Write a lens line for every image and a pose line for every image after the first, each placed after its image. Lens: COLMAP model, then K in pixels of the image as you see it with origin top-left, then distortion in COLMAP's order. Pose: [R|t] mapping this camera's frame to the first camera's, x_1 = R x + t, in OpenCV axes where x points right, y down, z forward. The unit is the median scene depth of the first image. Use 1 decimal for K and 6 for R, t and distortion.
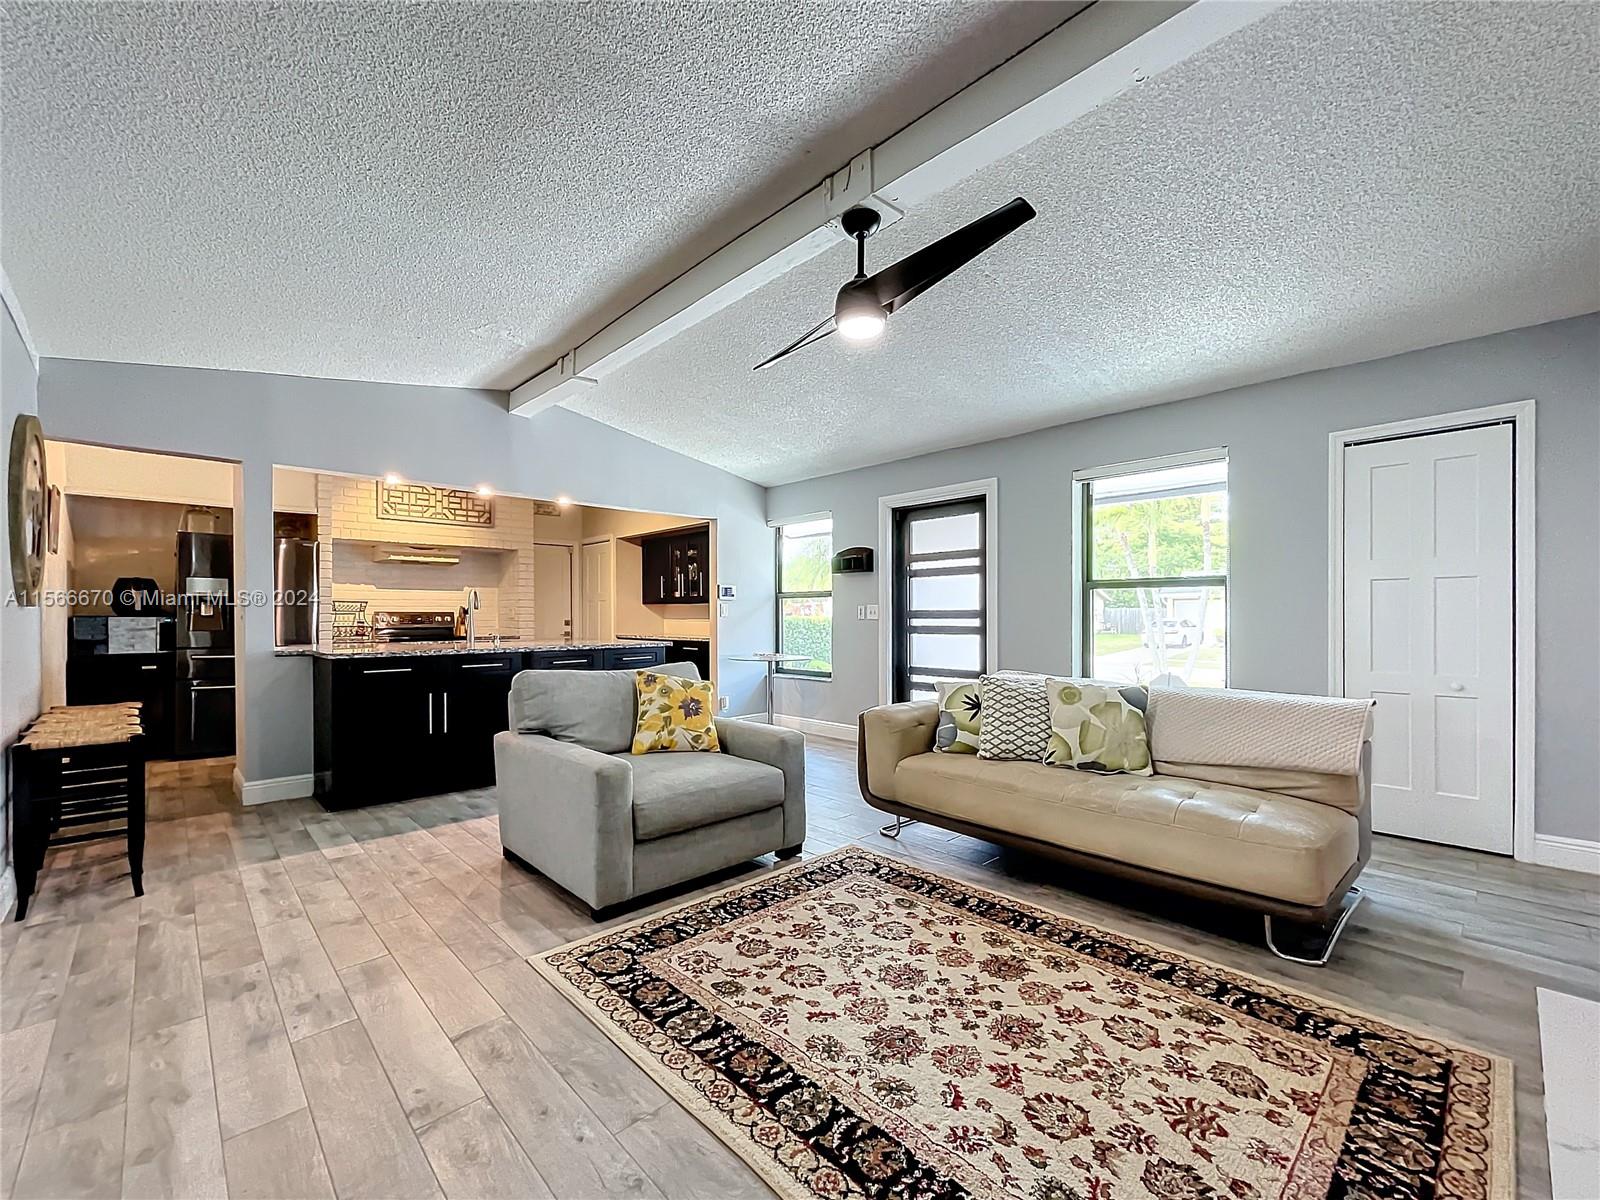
lens RADIAL K [[682.4, 0, 789.6], [0, 682.4, 591.6], [0, 0, 1]] dist [0.012885, -0.003613]
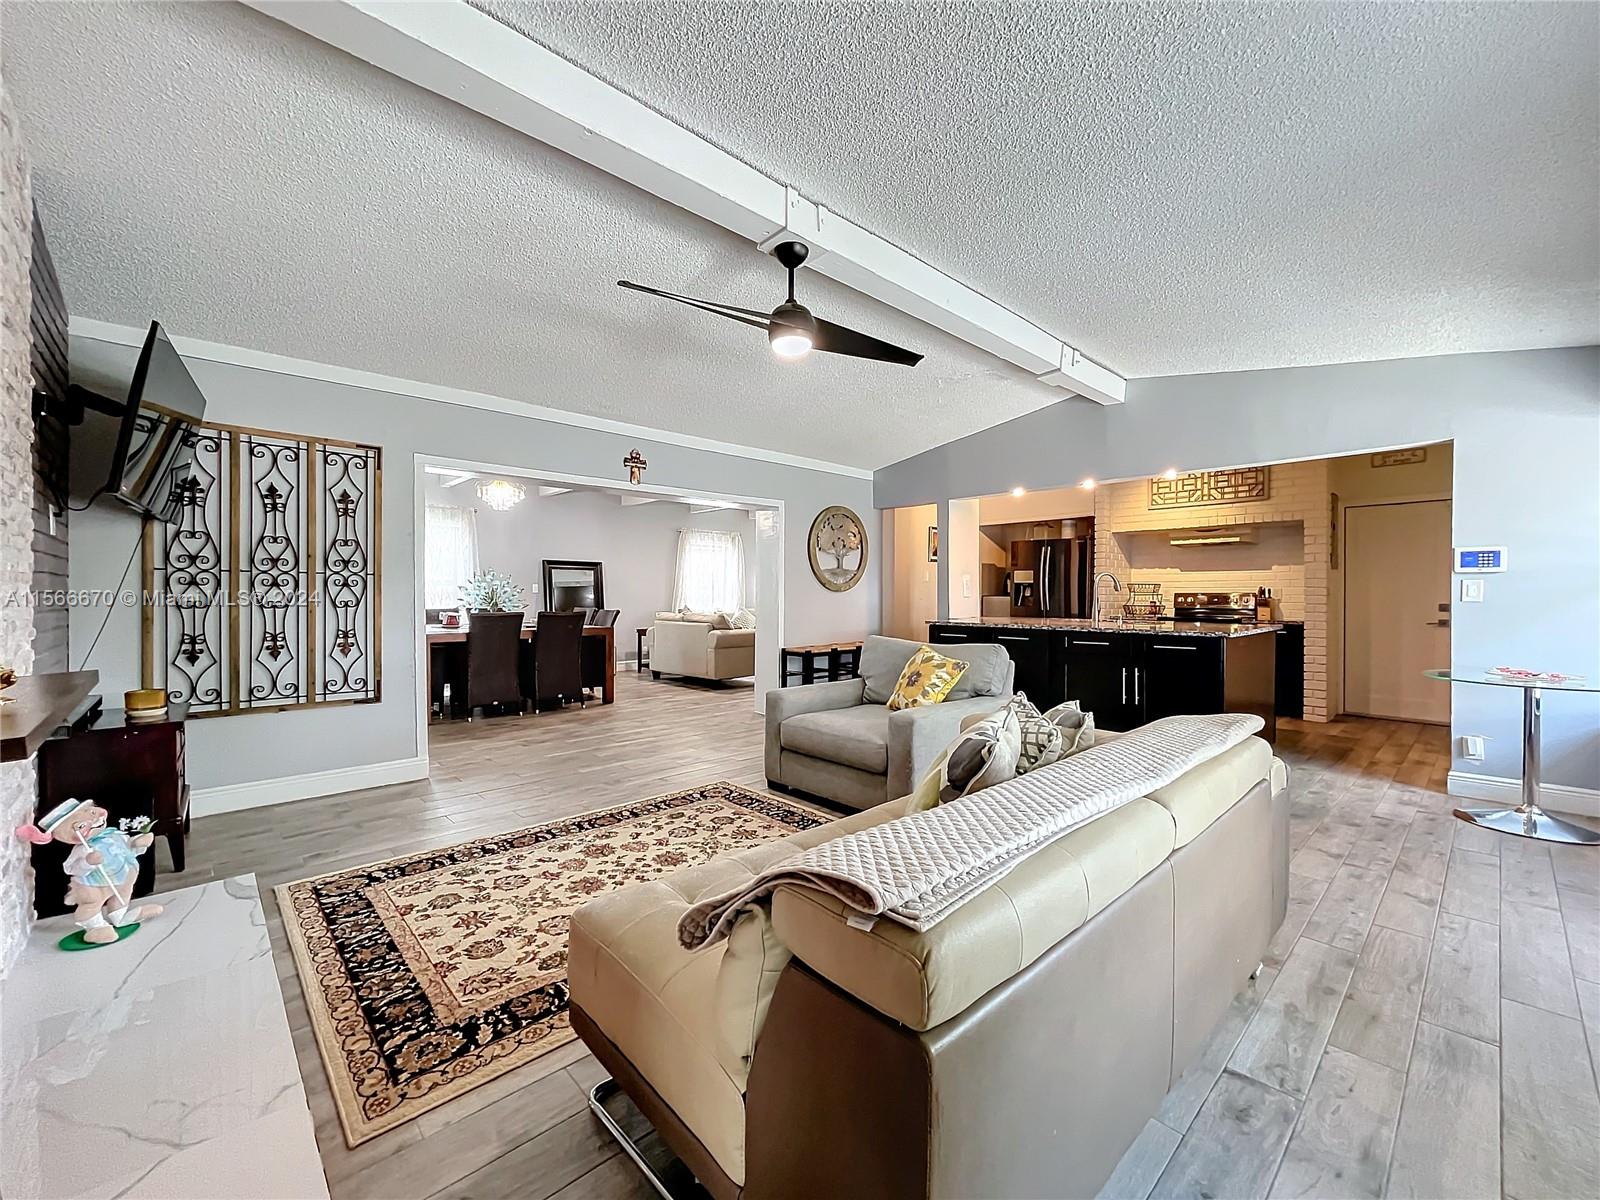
lens RADIAL K [[650.0, 0, 790.1], [0, 650.0, 610.5], [0, 0, 1]] dist [0.002018, 0.002104]
pose [[-0.018269, 0.024499, -0.999533, 1.684411], [0.039368, 0.998942, 0.023765, 0.029970], [0.999058, -0.038915, -0.019214, 1.459663]]
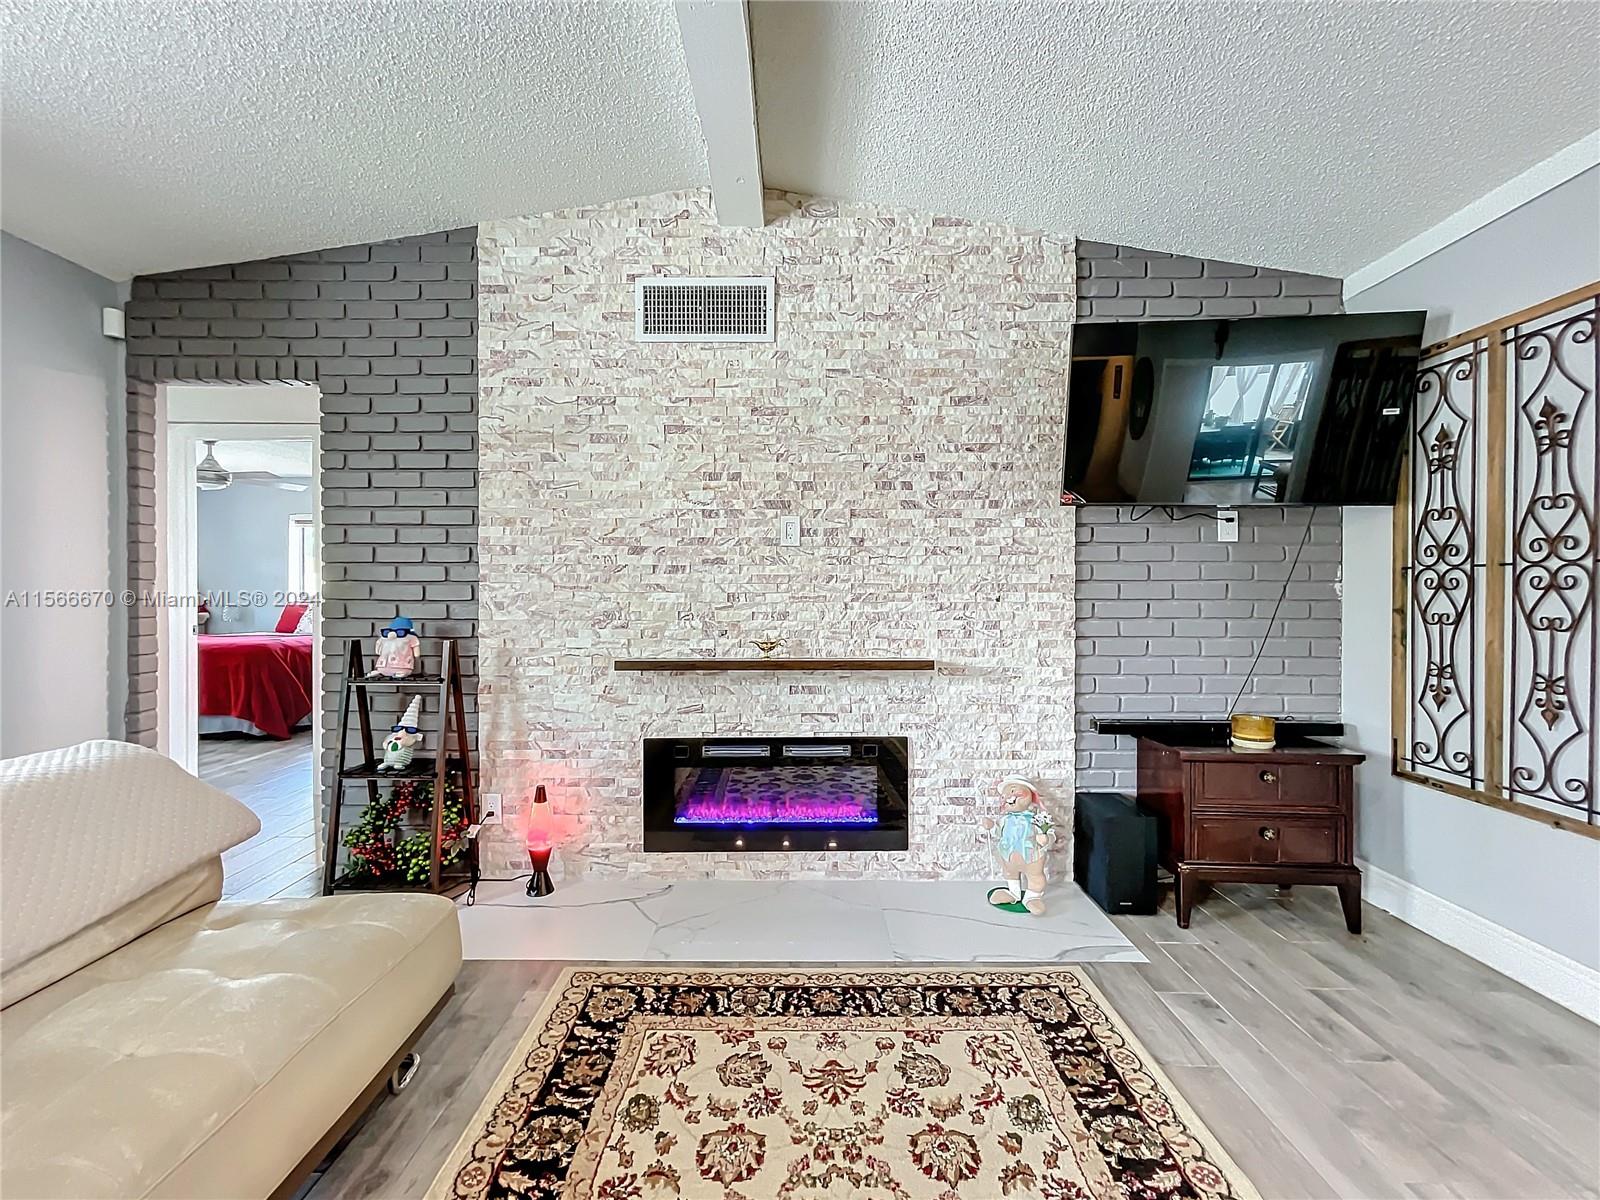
lens RADIAL K [[650.0, 0, 780.1], [0, 650.0, 603.7], [0, 0, 1]] dist [0.002018, 0.002104]
pose [[-0.718136, -0.007792, 0.695859, -0.054391], [-0.031266, 0.999289, -0.021077, 0.026491], [-0.695200, -0.036893, -0.717869, 1.490257]]
